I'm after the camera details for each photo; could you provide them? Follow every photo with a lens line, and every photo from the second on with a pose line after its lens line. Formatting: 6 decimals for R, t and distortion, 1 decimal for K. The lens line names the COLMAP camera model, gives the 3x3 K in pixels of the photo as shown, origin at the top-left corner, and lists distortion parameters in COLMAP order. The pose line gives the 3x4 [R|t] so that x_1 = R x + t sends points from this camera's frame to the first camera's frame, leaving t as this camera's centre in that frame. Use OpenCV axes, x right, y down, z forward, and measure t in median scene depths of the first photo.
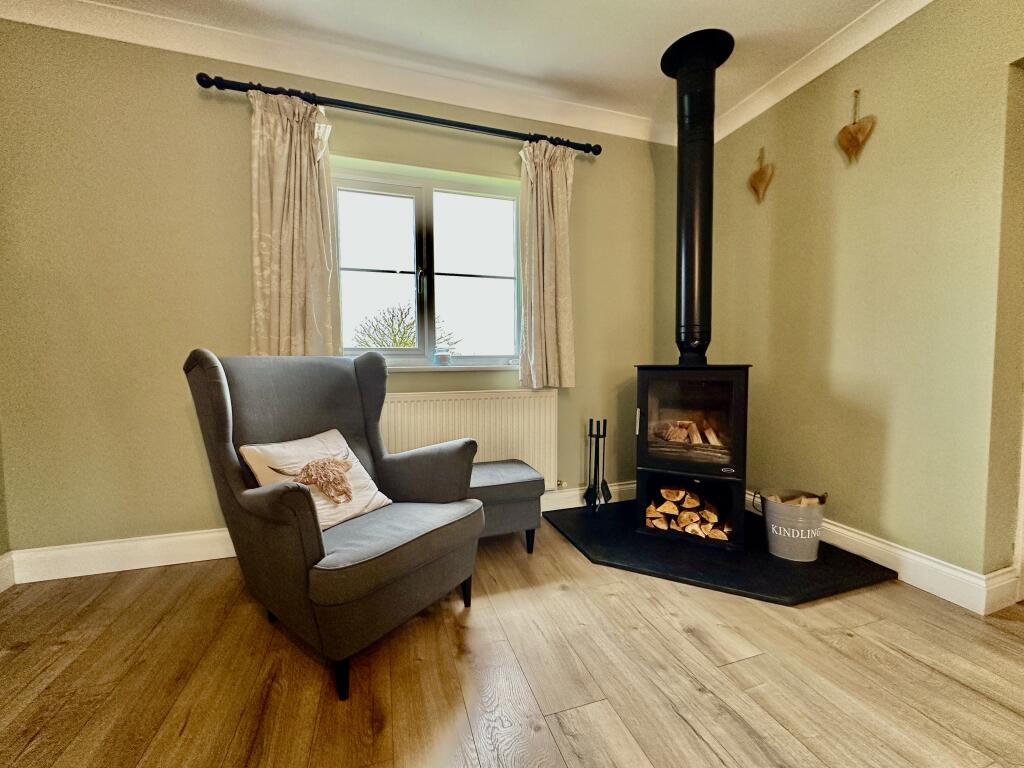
lens RADIAL K [[407.7, 0, 510.2], [0, 407.7, 383.3], [0, 0, 1]] dist [-0.000817, 0.000665]
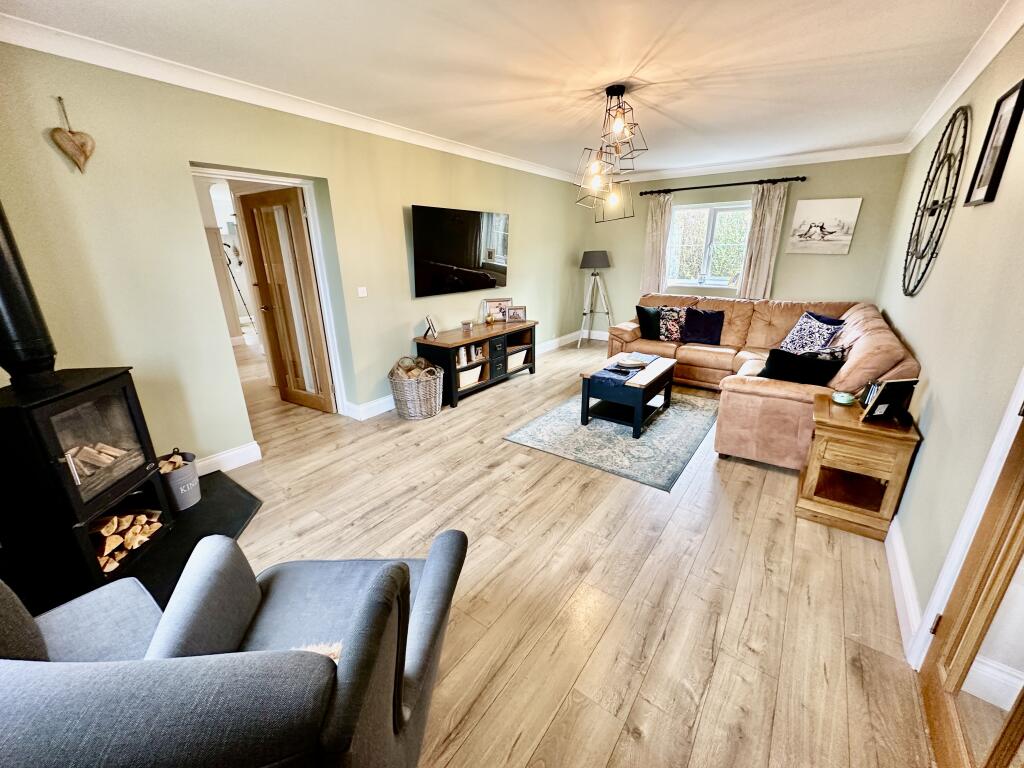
lens RADIAL K [[407.7, 0, 513.6], [0, 407.7, 383.8], [0, 0, 1]] dist [-0.000817, 0.000665]
pose [[-0.590166, -0.241644, 0.770268, -0.797650], [0.052475, 0.940649, 0.335300, -0.298621], [-0.805575, 0.238303, -0.542458, 0.765784]]
